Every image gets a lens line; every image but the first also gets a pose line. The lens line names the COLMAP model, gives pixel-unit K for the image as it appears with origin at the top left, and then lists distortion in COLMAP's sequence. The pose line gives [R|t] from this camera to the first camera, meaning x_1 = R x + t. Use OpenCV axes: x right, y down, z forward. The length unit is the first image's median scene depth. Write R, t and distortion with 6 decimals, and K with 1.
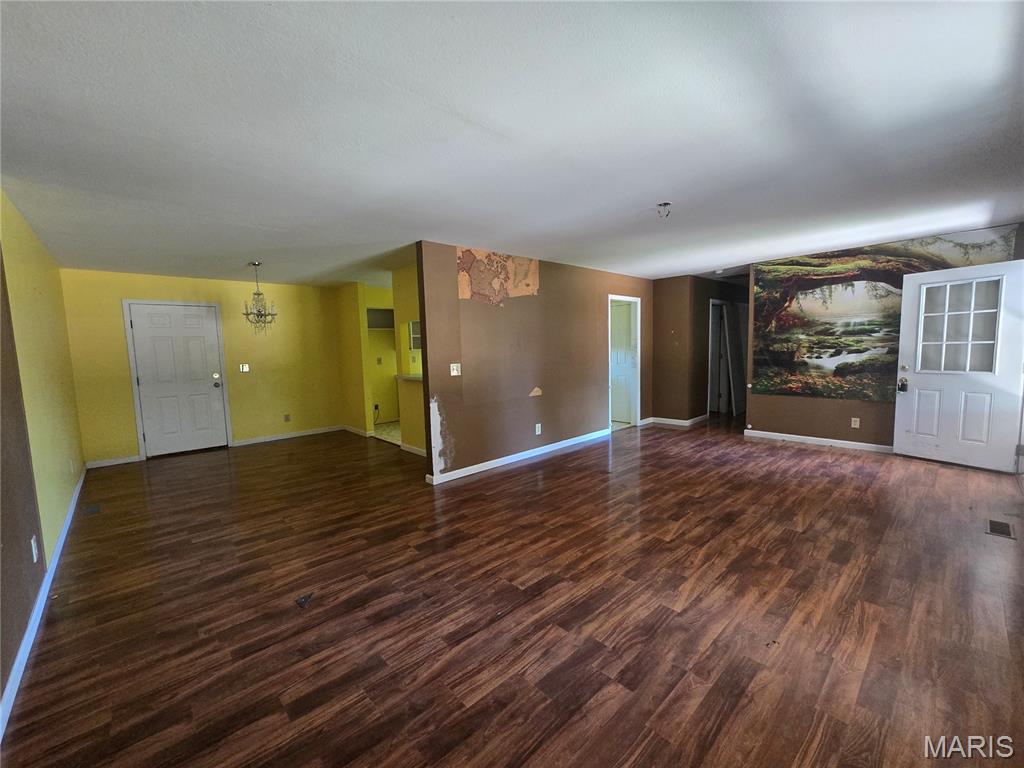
lens RADIAL K [[417.4, 0, 513.7], [0, 417.4, 386.6], [0, 0, 1]] dist [0.004088, 0.000060]
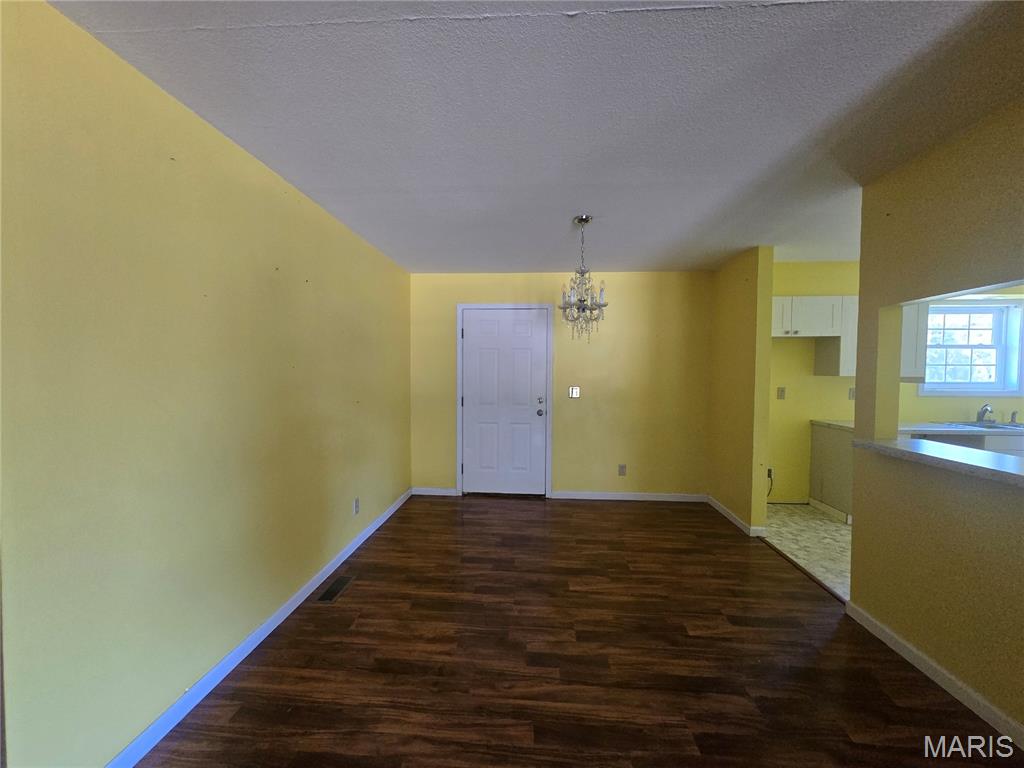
lens RADIAL K [[417.4, 0, 510.5], [0, 417.4, 384.6], [0, 0, 1]] dist [0.004088, 0.000060]
pose [[0.680688, 0.055131, -0.730496, -0.220062], [-0.096405, 0.995233, -0.014721, -0.041221], [0.726202, 0.080444, 0.682759, 0.485723]]
